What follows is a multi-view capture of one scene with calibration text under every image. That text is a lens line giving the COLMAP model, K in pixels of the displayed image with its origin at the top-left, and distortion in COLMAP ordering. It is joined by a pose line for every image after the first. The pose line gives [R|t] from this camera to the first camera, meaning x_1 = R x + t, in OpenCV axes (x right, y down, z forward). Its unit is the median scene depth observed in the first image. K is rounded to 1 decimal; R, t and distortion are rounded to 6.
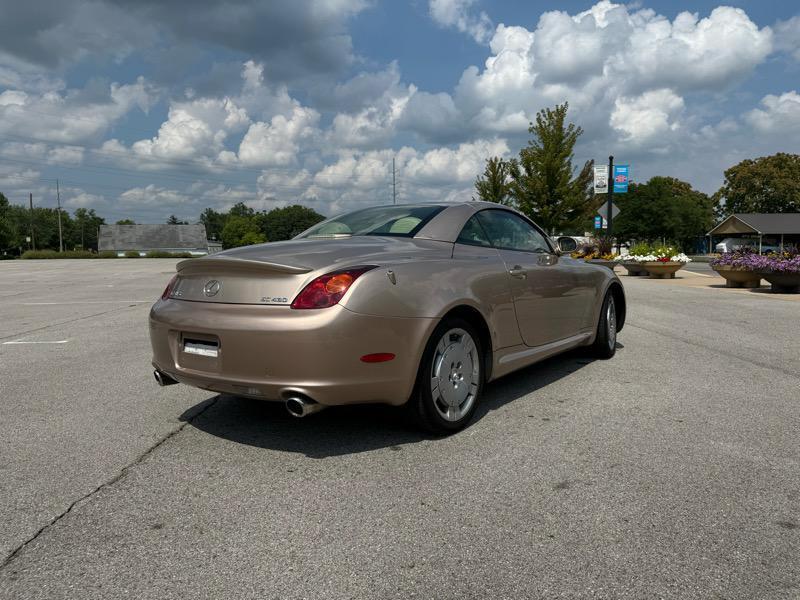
lens RADIAL K [[571.5, 0, 398.6], [0, 571.5, 299.1], [0, 0, 1]] dist [0.005392, -0.019986]
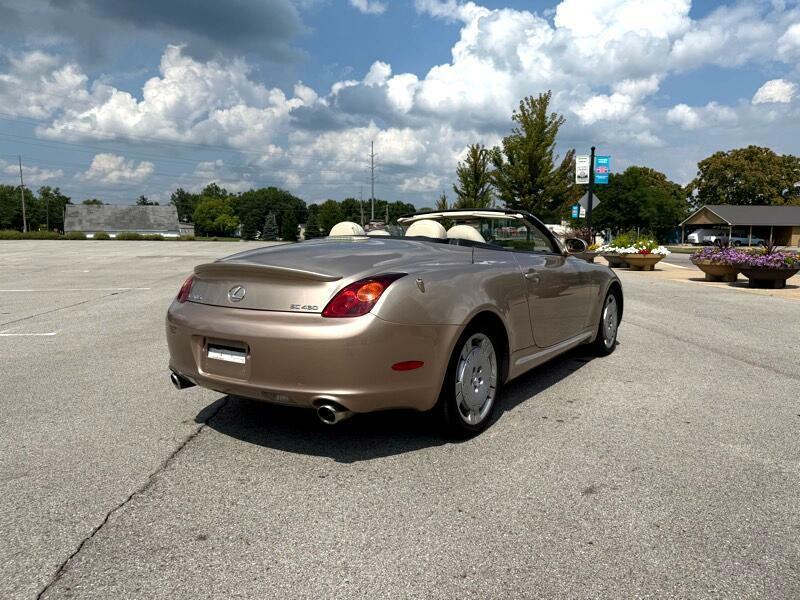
lens RADIAL K [[570.5, 0, 406.0], [0, 570.5, 313.6], [0, 0, 1]] dist [0.007747, -0.025869]
pose [[0.998436, 0.006875, 0.055485, -0.010337], [-0.009733, 0.998631, 0.051399, -0.004378], [-0.055056, -0.051859, 0.997136, -0.000209]]
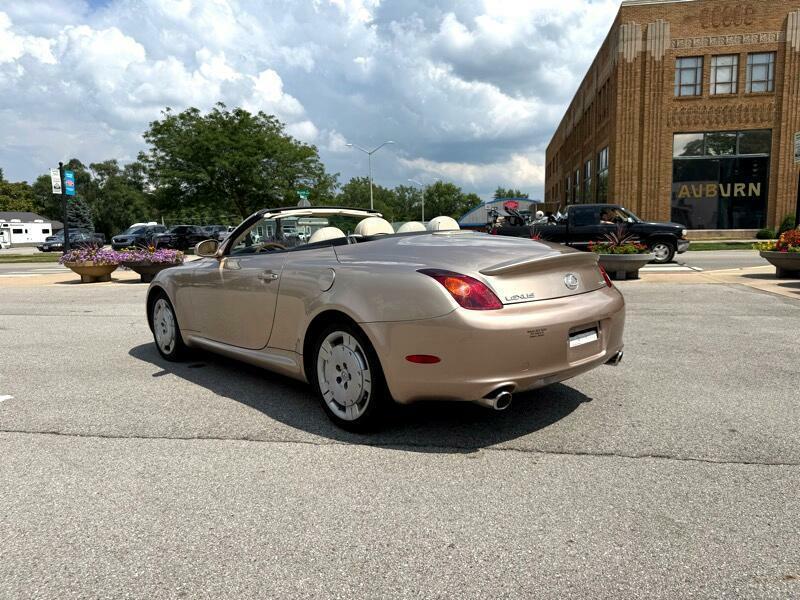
lens RADIAL K [[574.6, 0, 393.1], [0, 574.6, 300.8], [0, 0, 1]] dist [-0.003353, -0.008960]
pose [[0.170433, -0.103014, 0.979970, -0.166967], [0.095431, 0.991571, 0.087636, -0.012627], [-0.980737, 0.078583, 0.178827, 0.132323]]
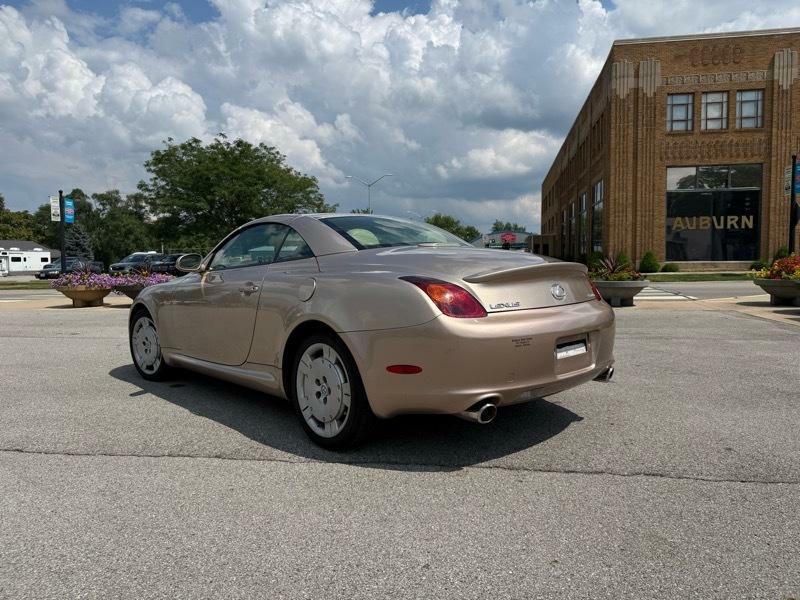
lens RADIAL K [[571.5, 0, 398.6], [0, 571.5, 299.1], [0, 0, 1]] dist [0.005392, -0.019986]
pose [[0.160435, -0.044731, 0.986032, -0.161687], [0.088896, 0.995568, 0.030700, -0.007317], [-0.983035, 0.082729, 0.163701, 0.129822]]
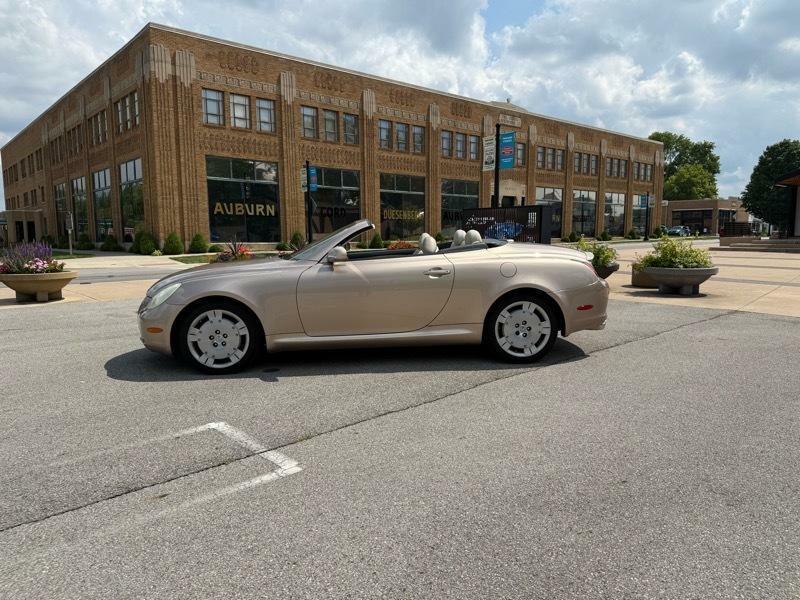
lens RADIAL K [[582.2, 0, 400.0], [0, 582.2, 300.0], [0, 0, 1]] dist [0.001313, -0.022200]
pose [[-0.684454, -0.056040, 0.726899, -0.164903], [0.075422, 0.986249, 0.147052, -0.030681], [-0.725144, 0.155474, -0.670816, 0.345322]]
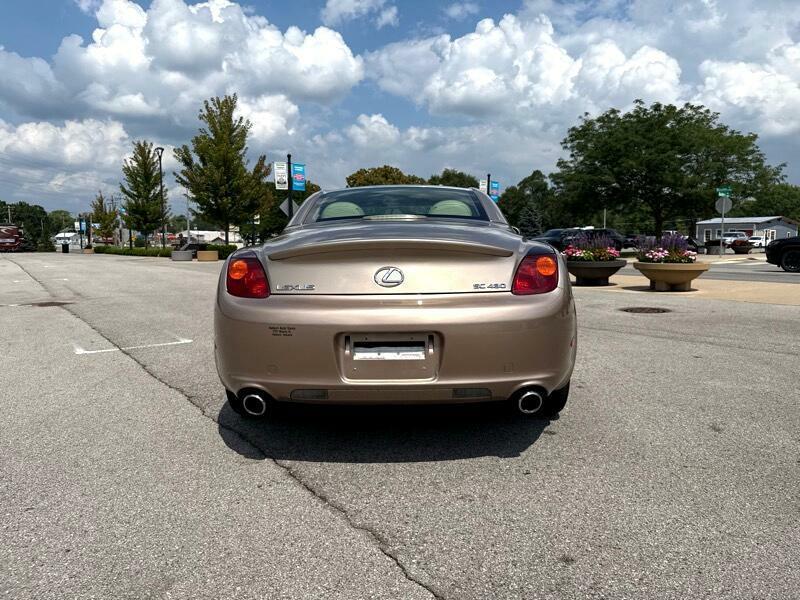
lens RADIAL K [[571.5, 0, 398.6], [0, 571.5, 299.1], [0, 0, 1]] dist [0.005392, -0.019986]
pose [[0.802545, -0.046054, 0.594812, -0.092376], [0.040682, 0.998920, 0.022453, -0.000484], [-0.595203, 0.006179, 0.803551, 0.040785]]
